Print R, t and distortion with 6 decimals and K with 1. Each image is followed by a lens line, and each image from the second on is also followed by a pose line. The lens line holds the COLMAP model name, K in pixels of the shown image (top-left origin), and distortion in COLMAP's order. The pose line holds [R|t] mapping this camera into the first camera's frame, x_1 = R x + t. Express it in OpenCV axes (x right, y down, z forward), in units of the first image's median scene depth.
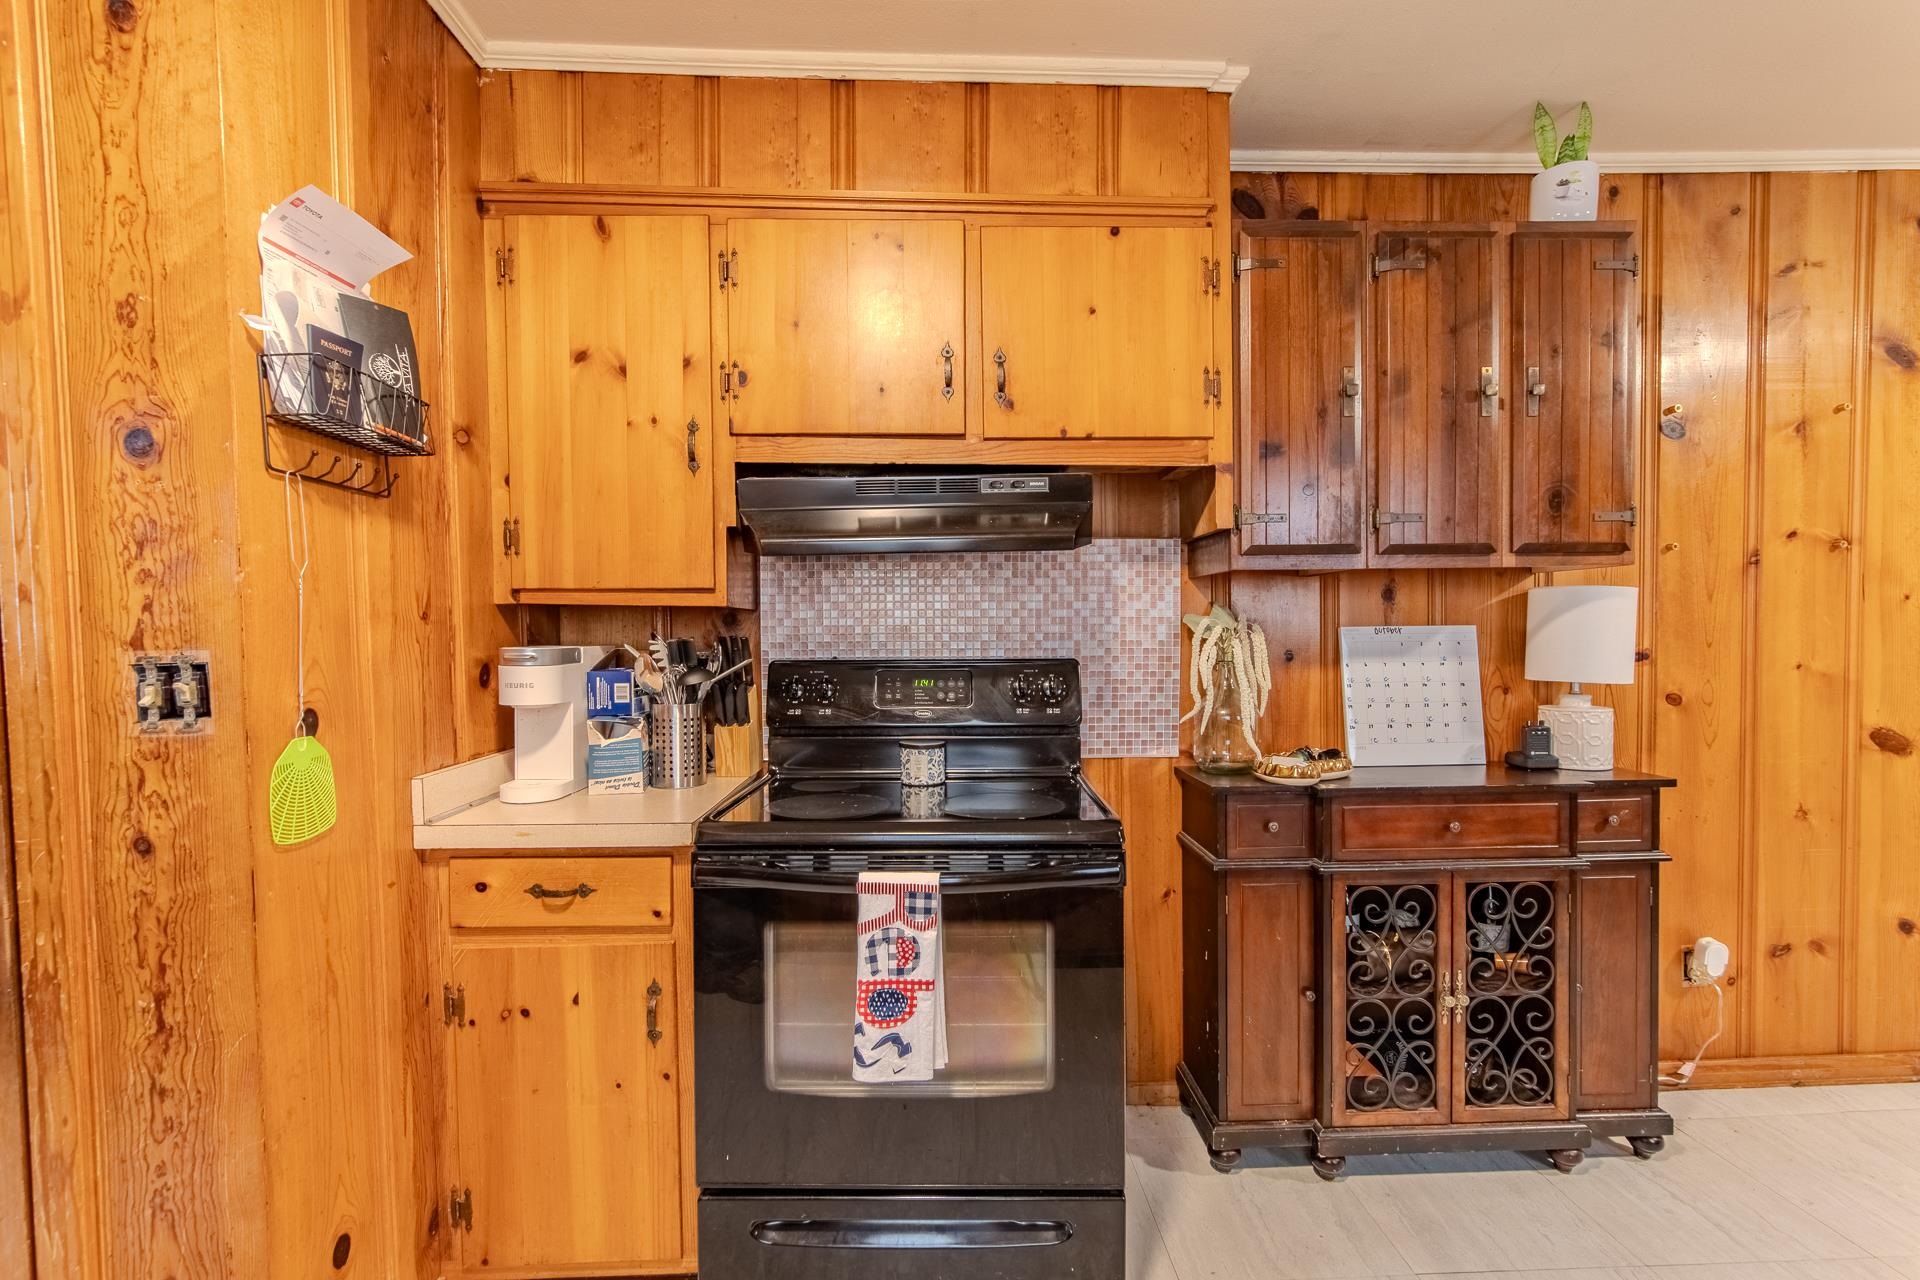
lens RADIAL K [[847.5, 0, 962.7], [0, 847.5, 649.6], [0, 0, 1]] dist [0.000192, 0.000112]
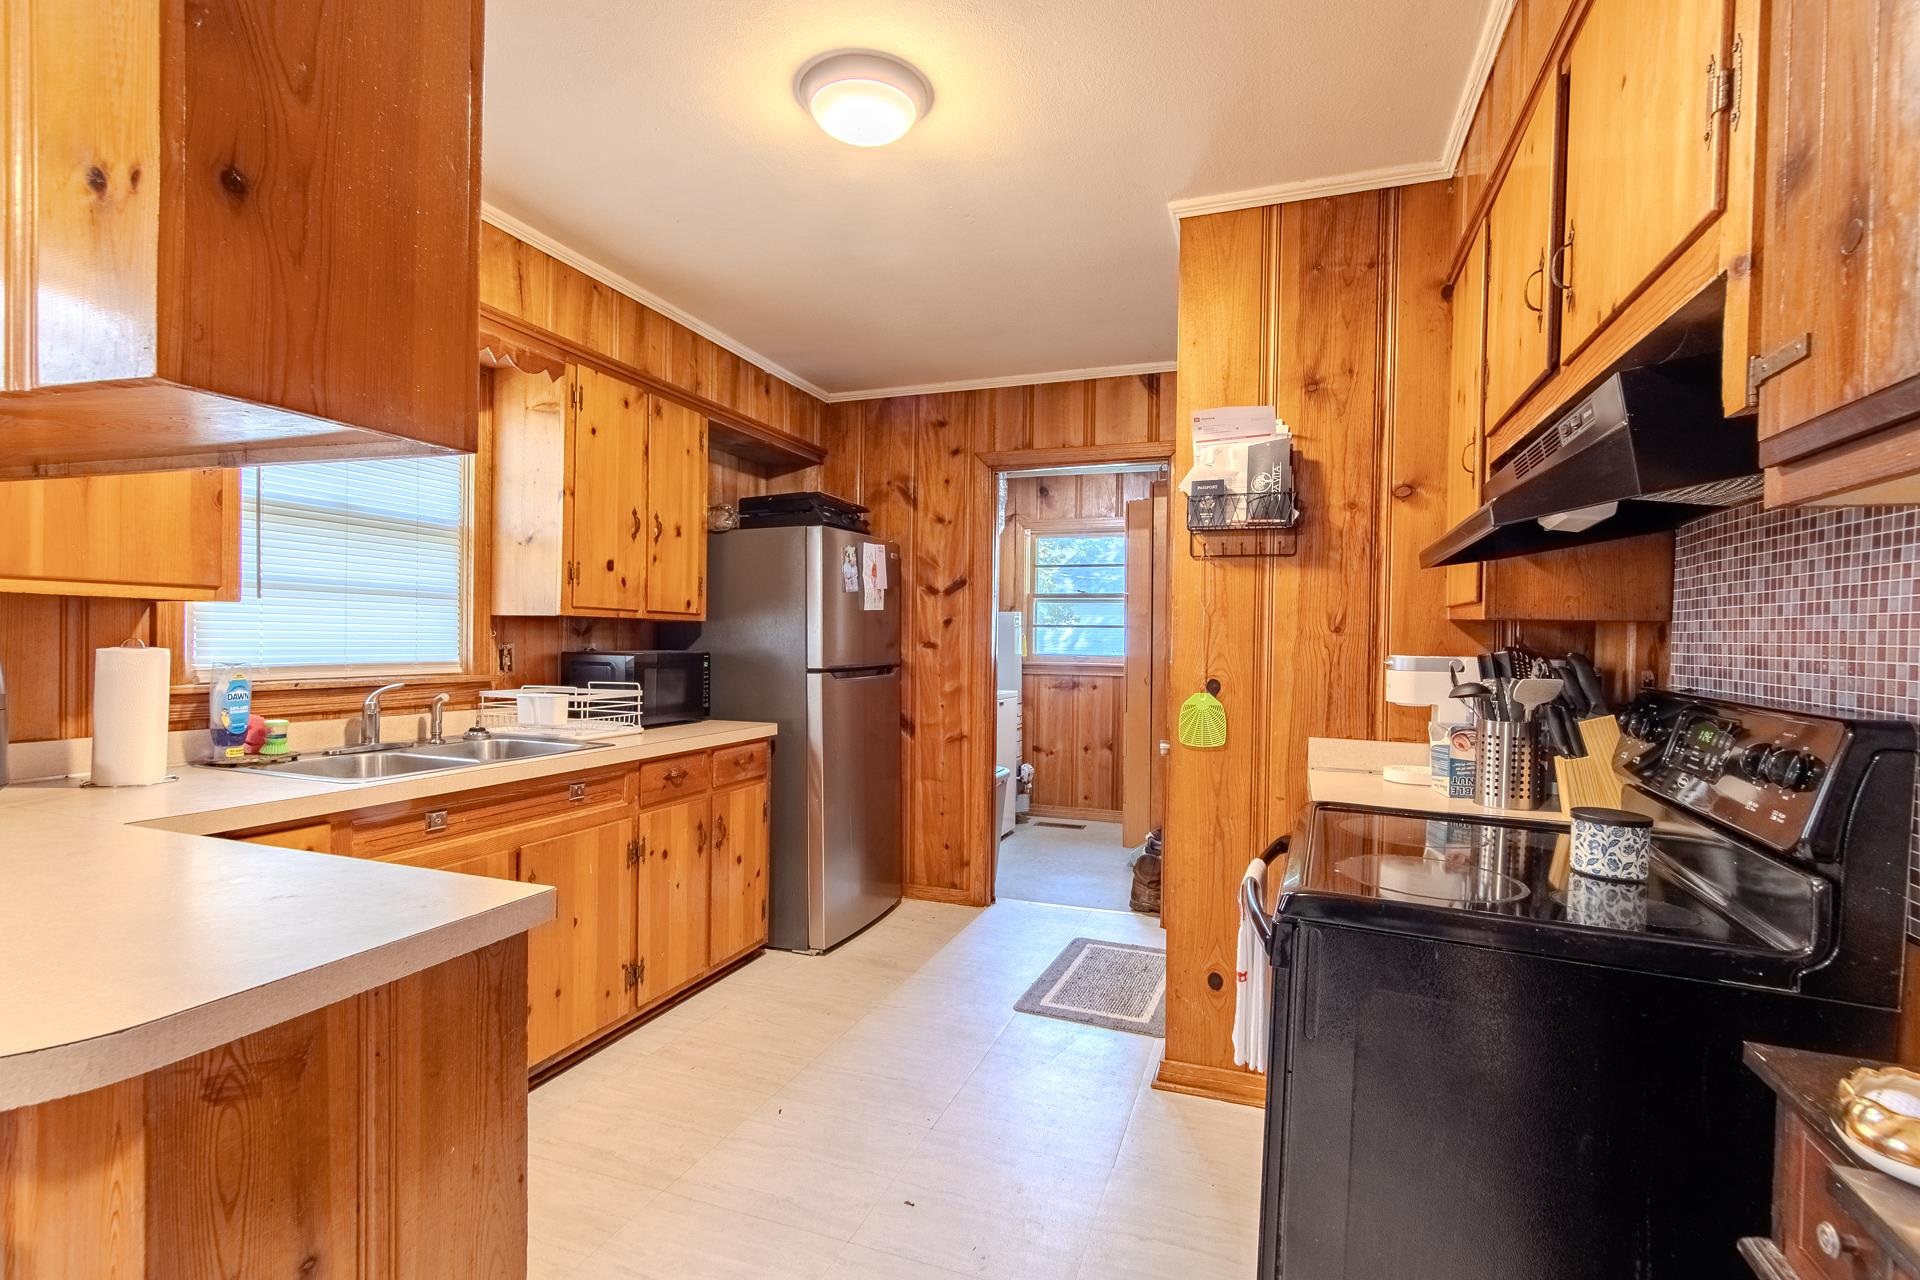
lens RADIAL K [[874.0, 0, 955.3], [0, 874.0, 650.2], [0, 0, 1]] dist [-0.004566, 0.000236]
pose [[-0.382382, 0.018708, -0.923815, 0.828777], [-0.037942, 0.998634, 0.035928, -0.028653], [0.923225, 0.048790, -0.381149, 0.811719]]
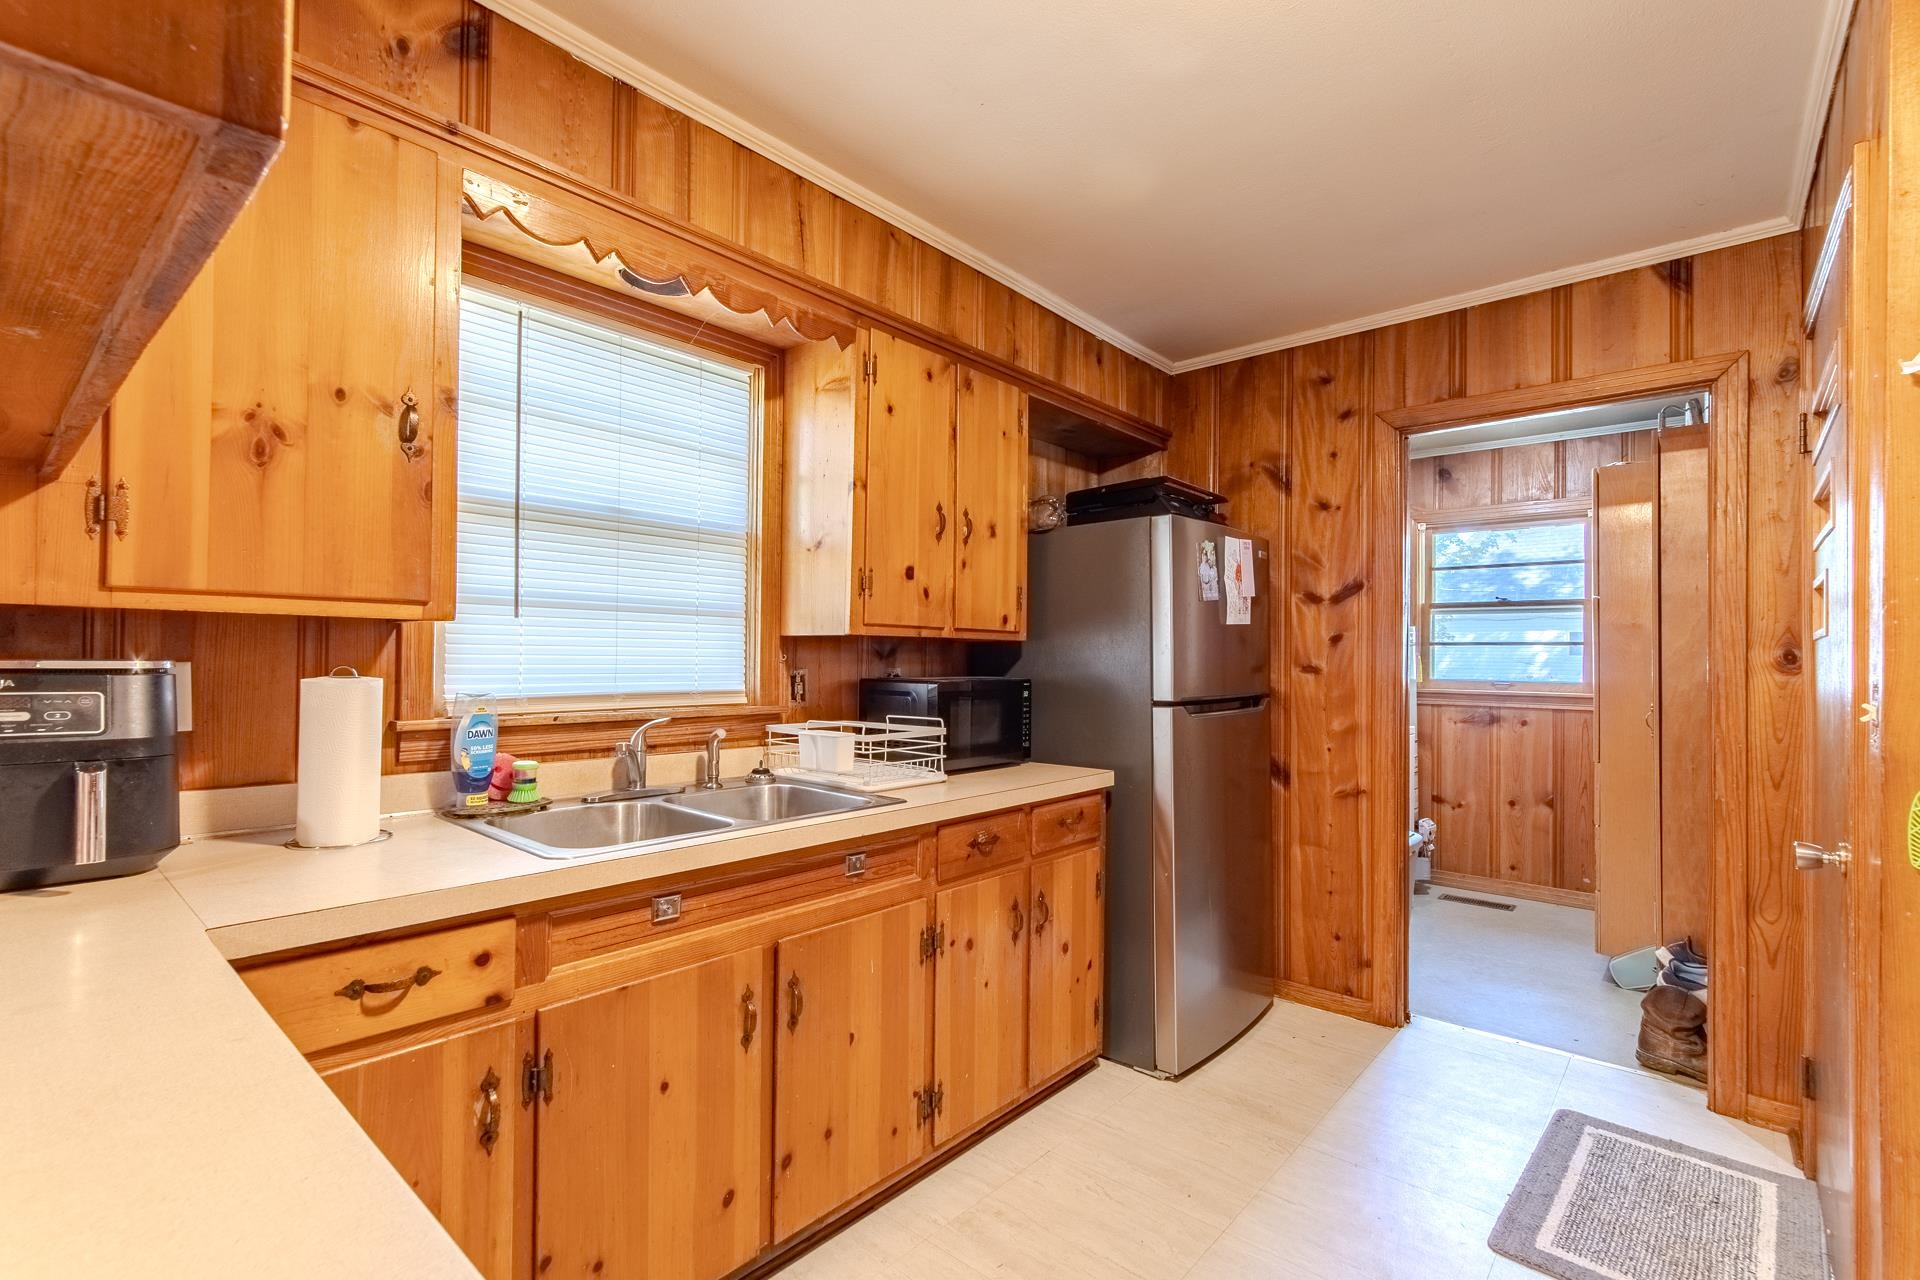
lens RADIAL K [[858.4, 0, 951.1], [0, 858.4, 643.8], [0, 0, 1]] dist [-0.000358, 0.000010]
pose [[-0.698453, -0.004925, -0.715639, 0.475910], [-0.024423, 0.999558, 0.016957, -0.020190], [0.715239, 0.029322, -0.698265, 0.562020]]
